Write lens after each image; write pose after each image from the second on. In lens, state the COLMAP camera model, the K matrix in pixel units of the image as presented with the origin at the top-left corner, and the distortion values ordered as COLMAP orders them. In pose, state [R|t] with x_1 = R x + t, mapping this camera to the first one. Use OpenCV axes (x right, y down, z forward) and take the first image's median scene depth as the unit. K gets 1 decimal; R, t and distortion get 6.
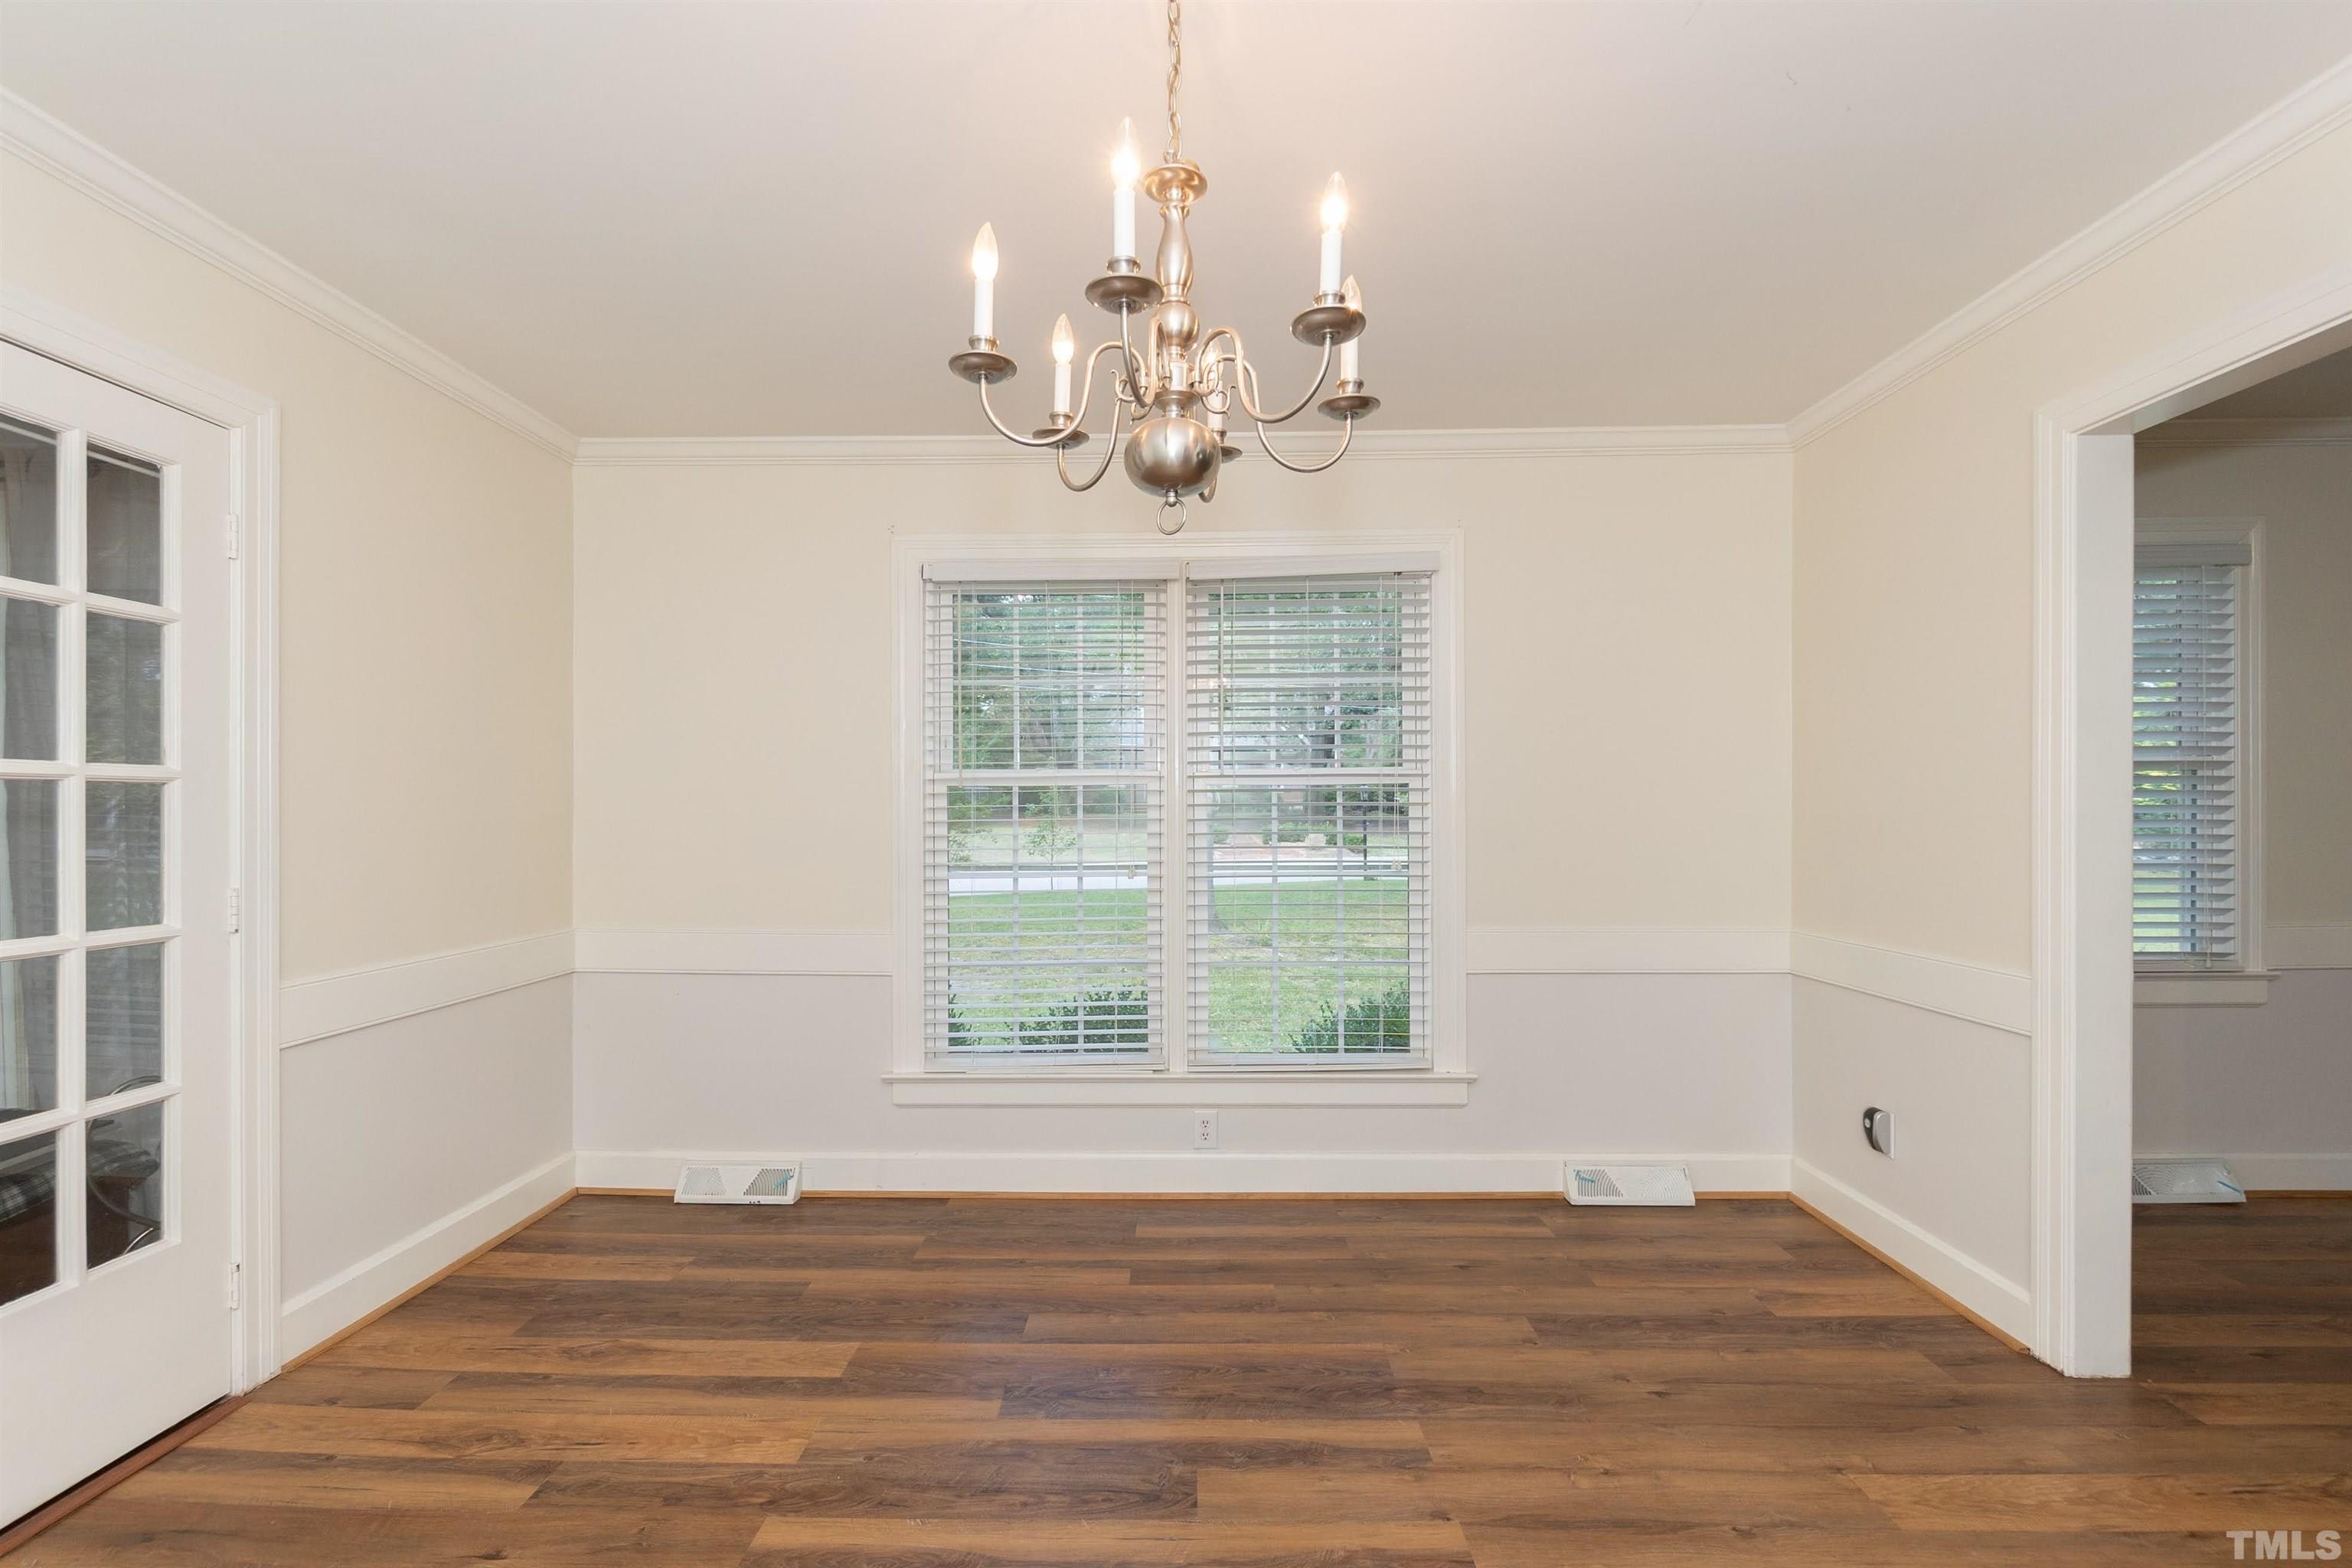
lens RADIAL K [[1023.6, 0, 1177.7], [0, 1023.6, 800.0], [0, 0, 1]] dist [-0.000501, 0.001011]
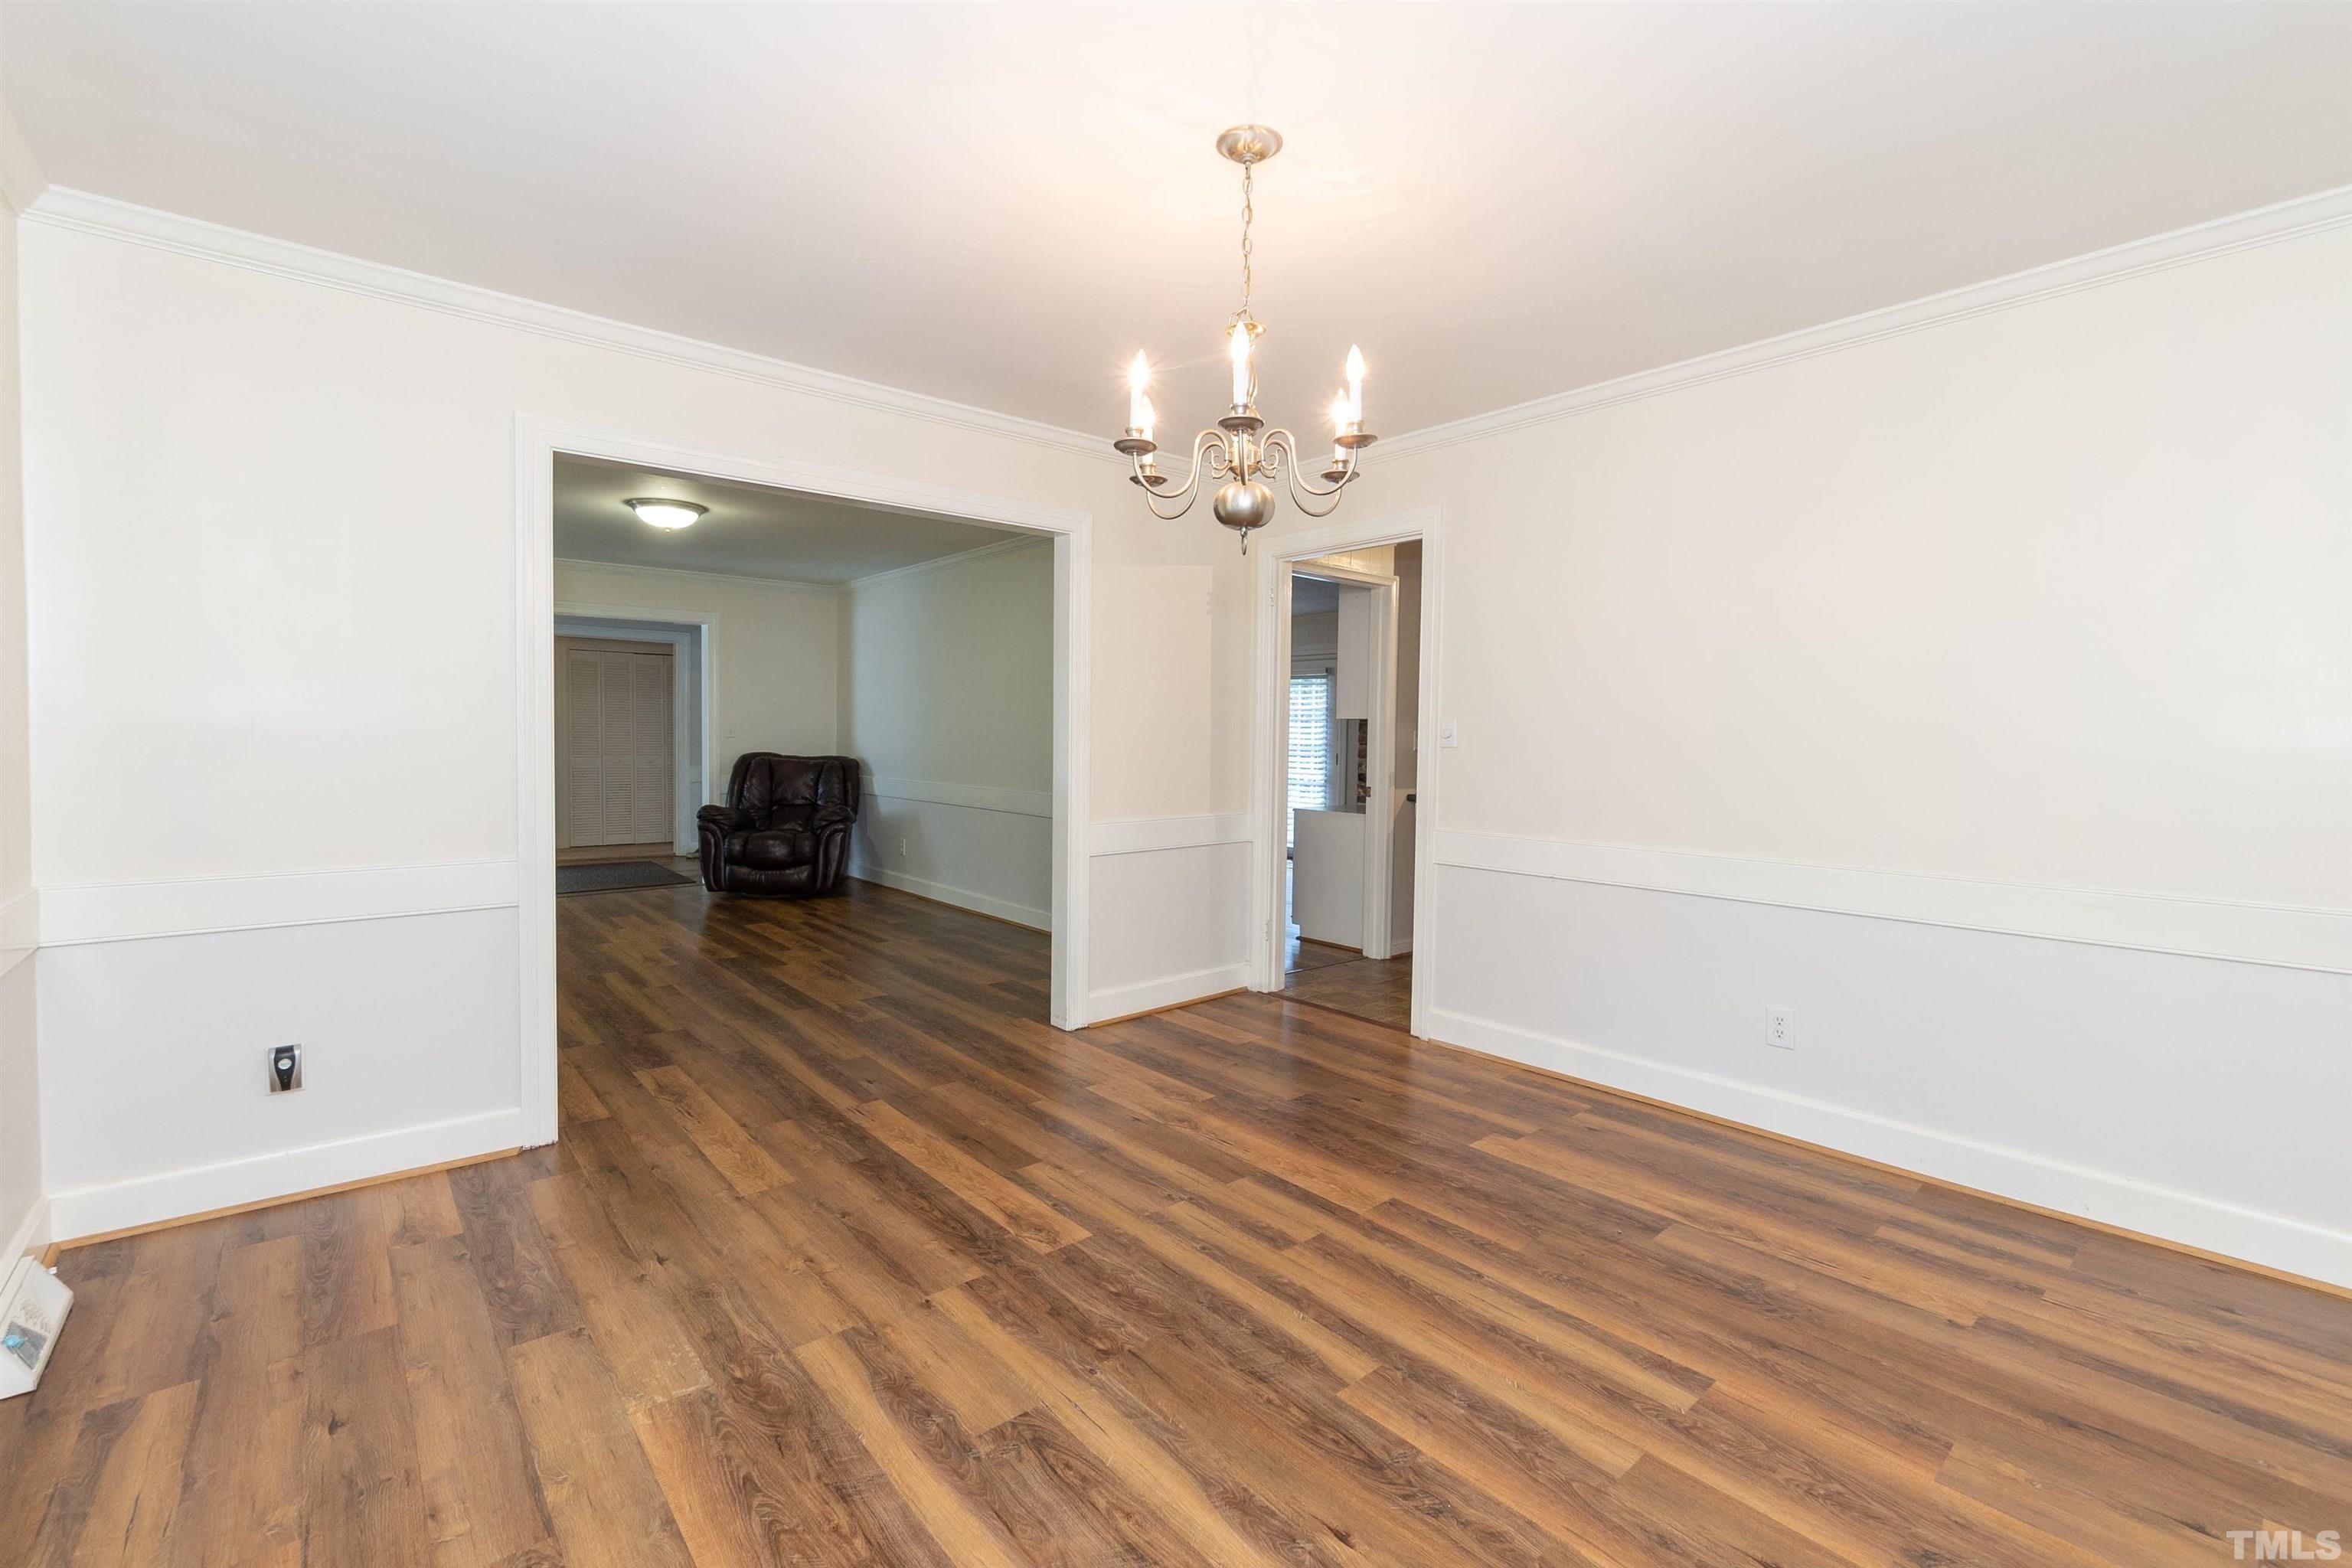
lens RADIAL K [[1023.6, 0, 1178.8], [0, 1023.6, 774.4], [0, 0, 1]] dist [-0.000501, 0.001011]
pose [[-0.662163, -0.028351, 0.748824, -0.694440], [-0.012037, 0.999558, 0.027200, 0.030718], [-0.749264, 0.008998, -0.662211, 1.317910]]
